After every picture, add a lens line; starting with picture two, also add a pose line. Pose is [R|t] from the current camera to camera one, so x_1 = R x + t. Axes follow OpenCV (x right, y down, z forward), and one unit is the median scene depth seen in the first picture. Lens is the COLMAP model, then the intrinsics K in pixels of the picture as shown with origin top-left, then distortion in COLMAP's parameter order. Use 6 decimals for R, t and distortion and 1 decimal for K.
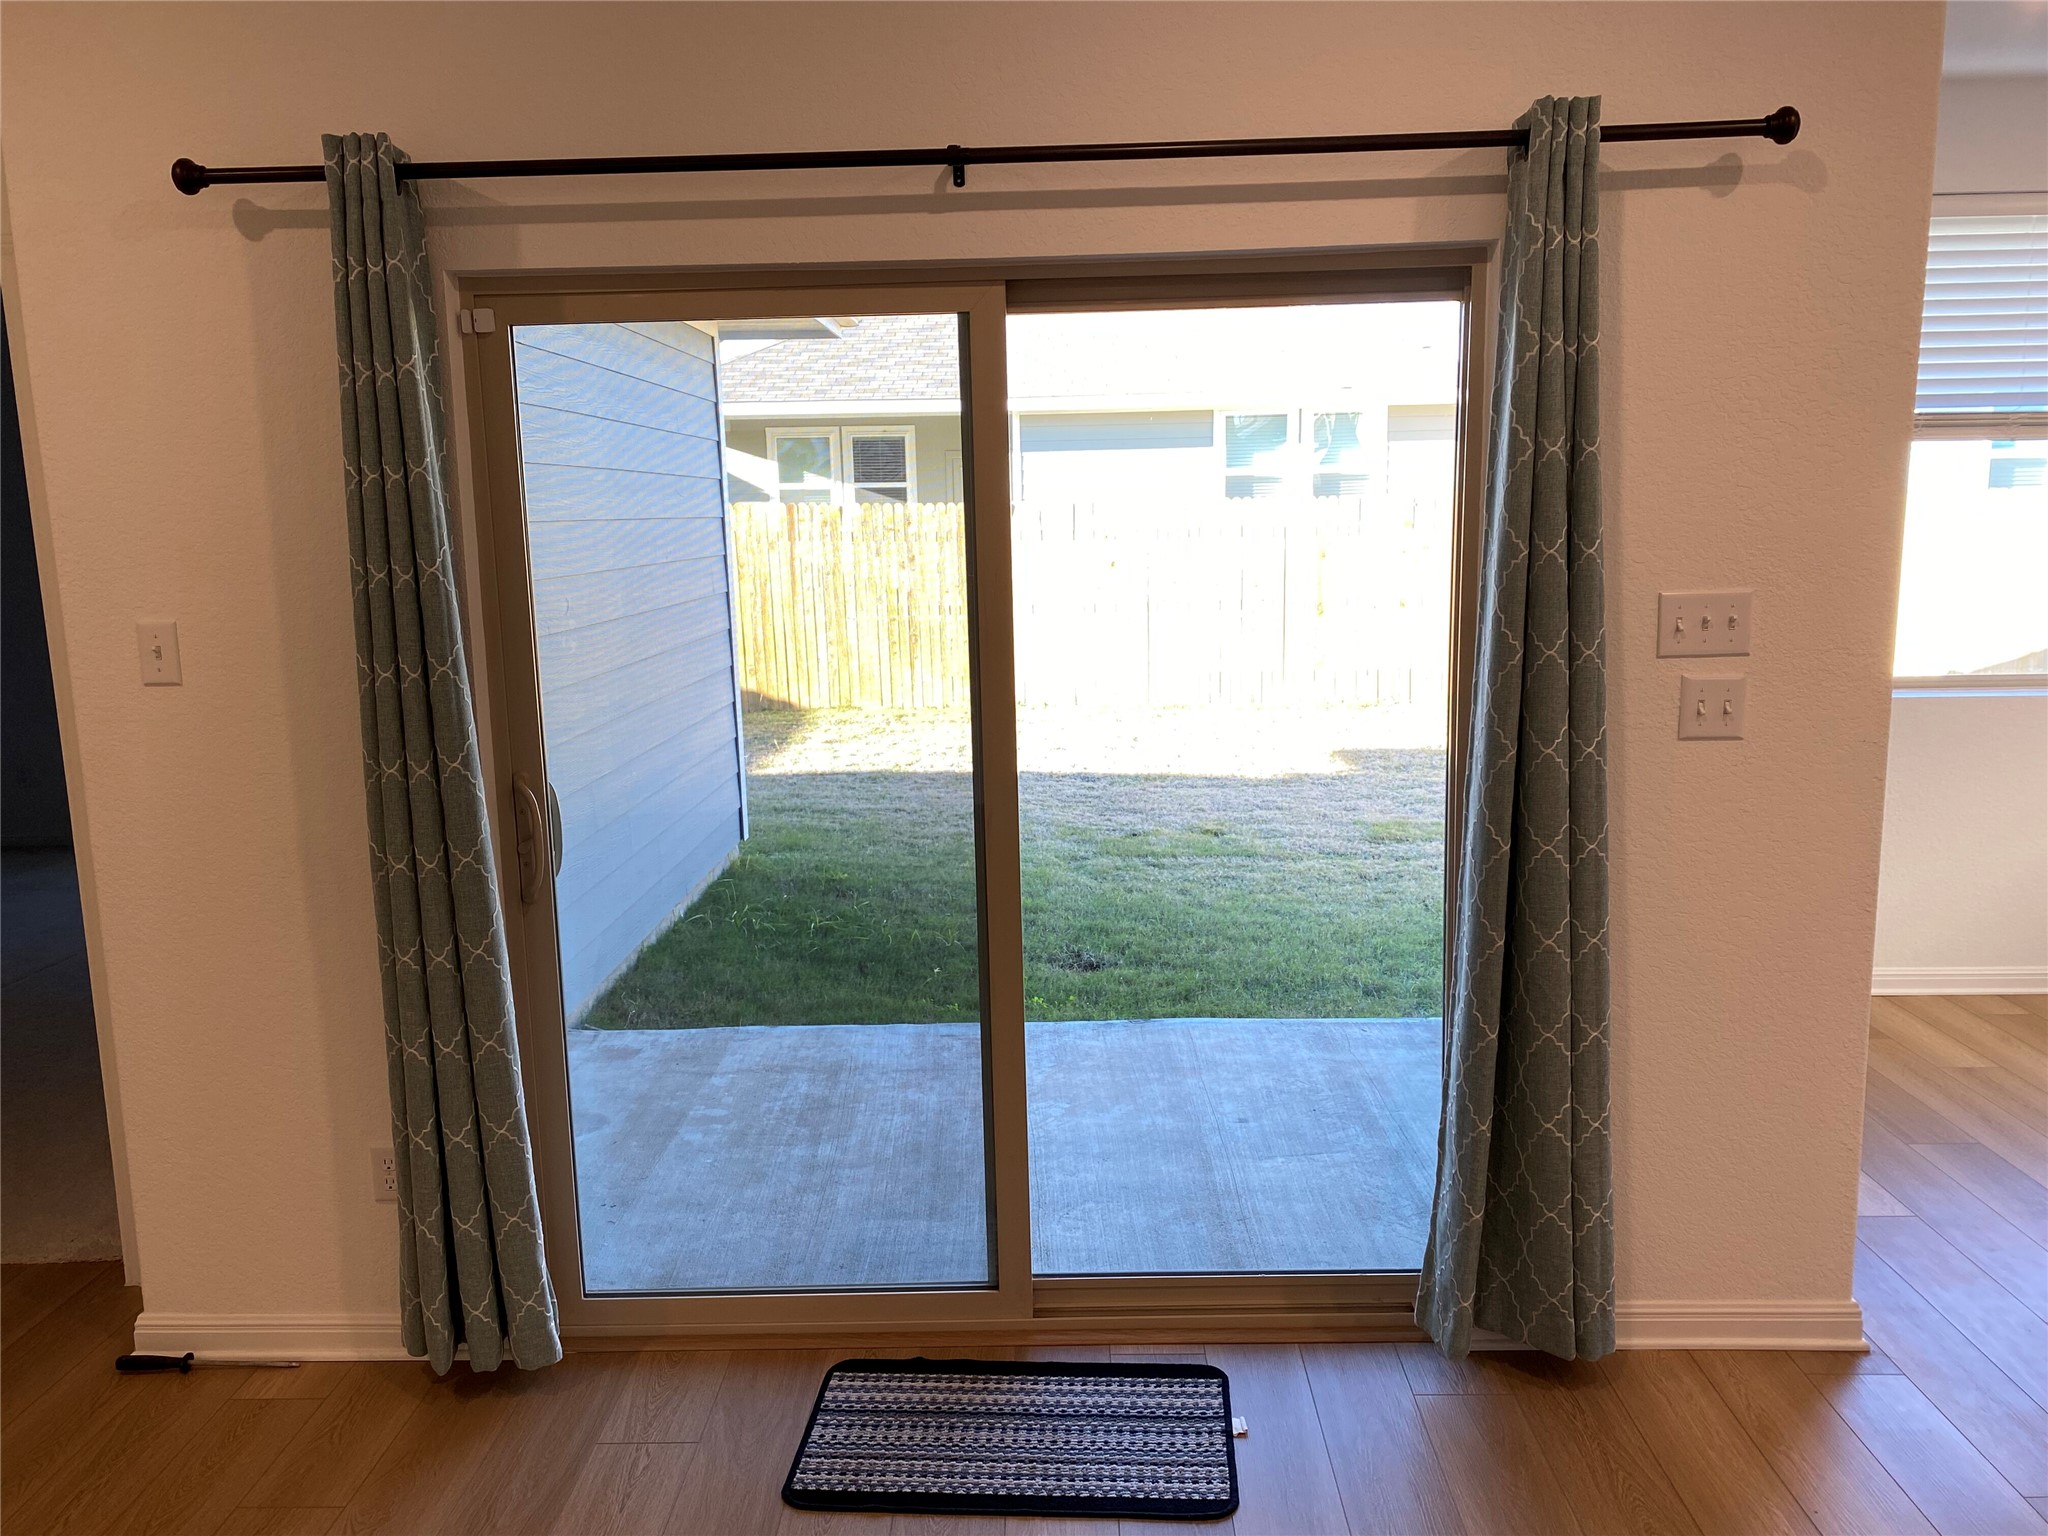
lens RADIAL K [[1530.8, 0, 1024.0], [0, 1530.8, 768.0], [0, 0, 1]] dist [0.001947, -0.001529]
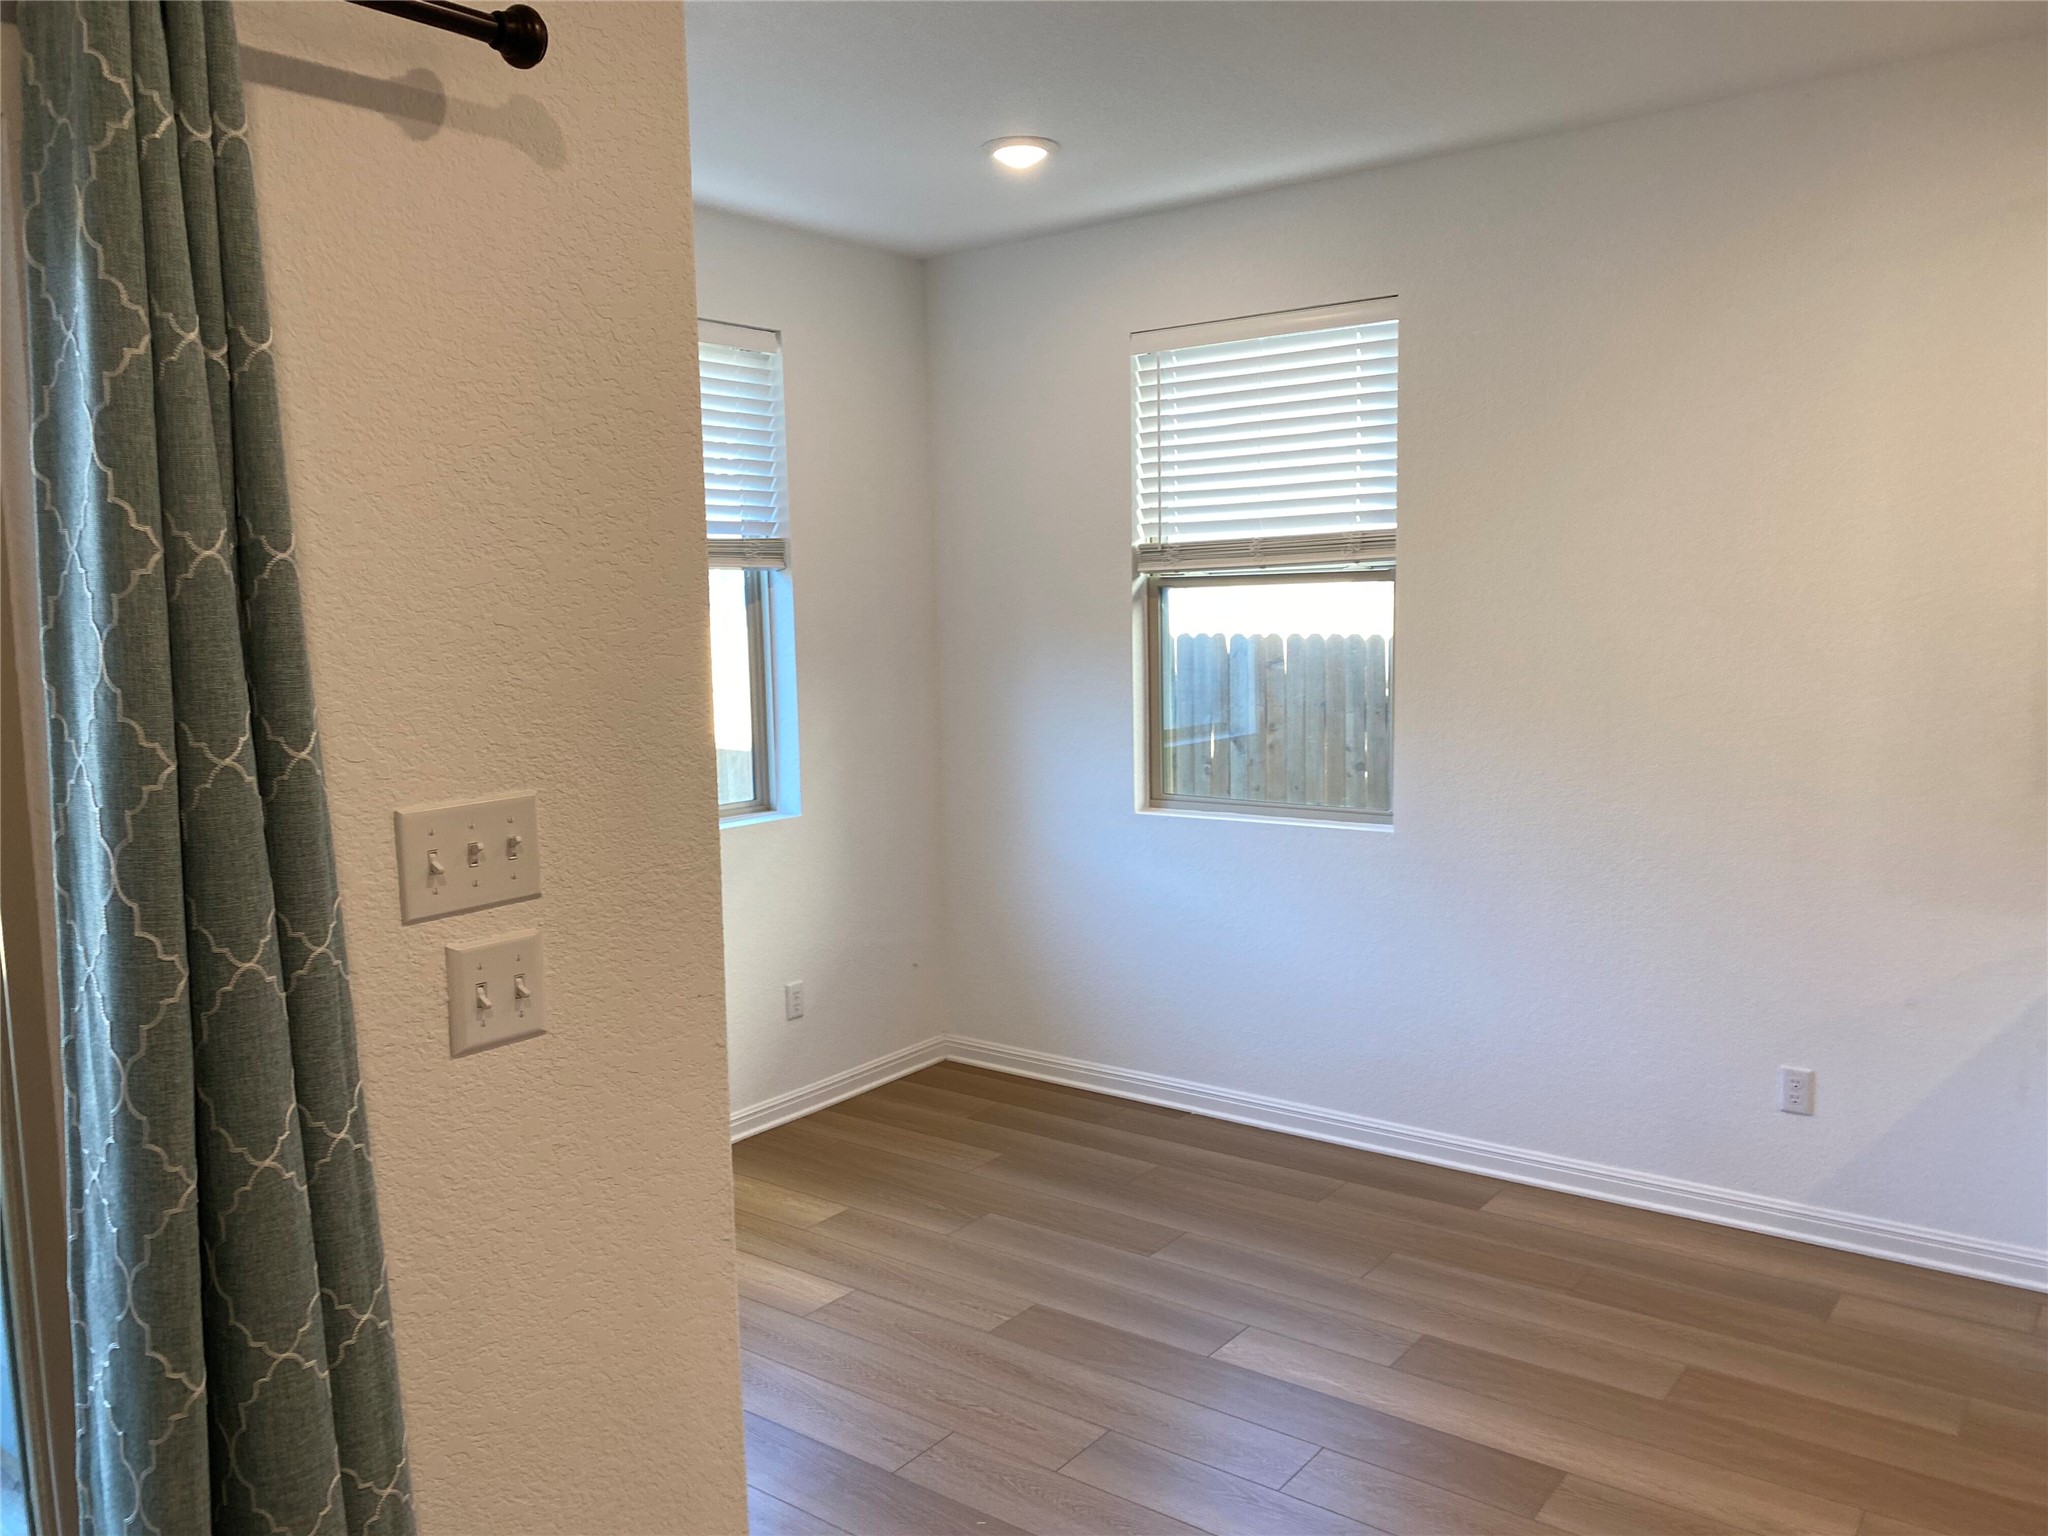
lens RADIAL K [[1545.3, 0, 1022.7], [0, 1545.3, 750.9], [0, 0, 1]] dist [0.008108, -0.002760]
pose [[0.580004, -0.072239, 0.811404, 0.090167], [0.147137, 0.988968, -0.017129, -0.096400], [-0.801216, 0.129322, 0.584234, 0.496158]]
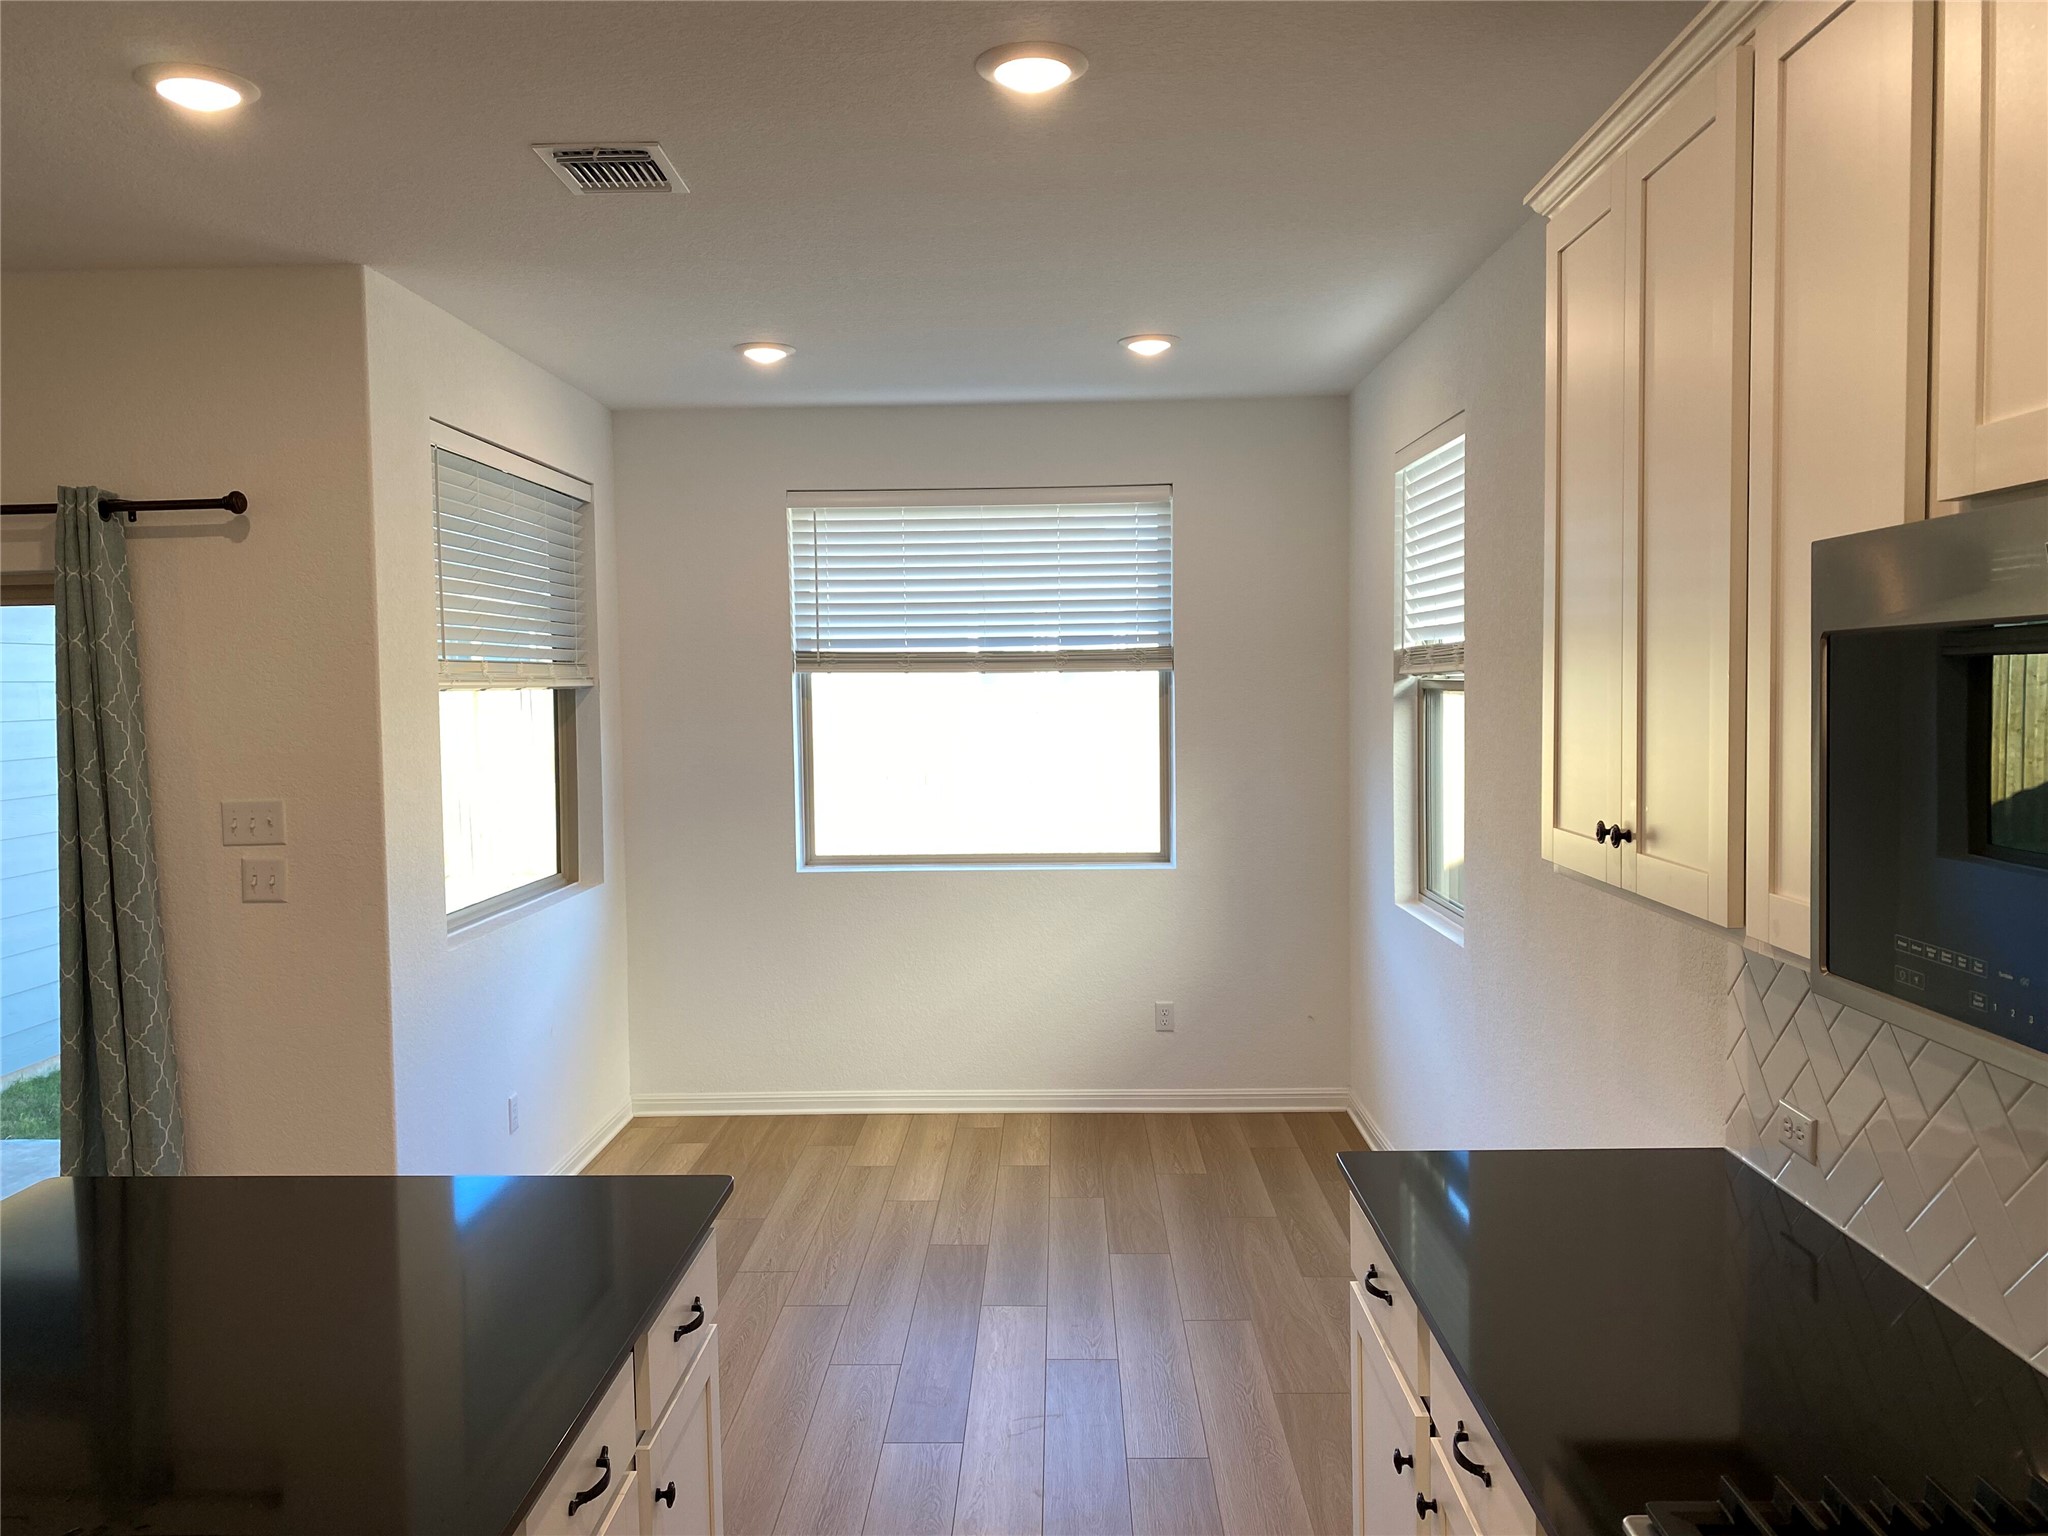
lens RADIAL K [[1545.3, 0, 1022.7], [0, 1545.3, 750.9], [0, 0, 1]] dist [0.008108, -0.002760]
pose [[0.999777, 0.004185, 0.020696, 1.197716], [-0.001720, 0.993050, -0.117678, 0.011183], [-0.021044, 0.117616, 0.992836, -0.513170]]
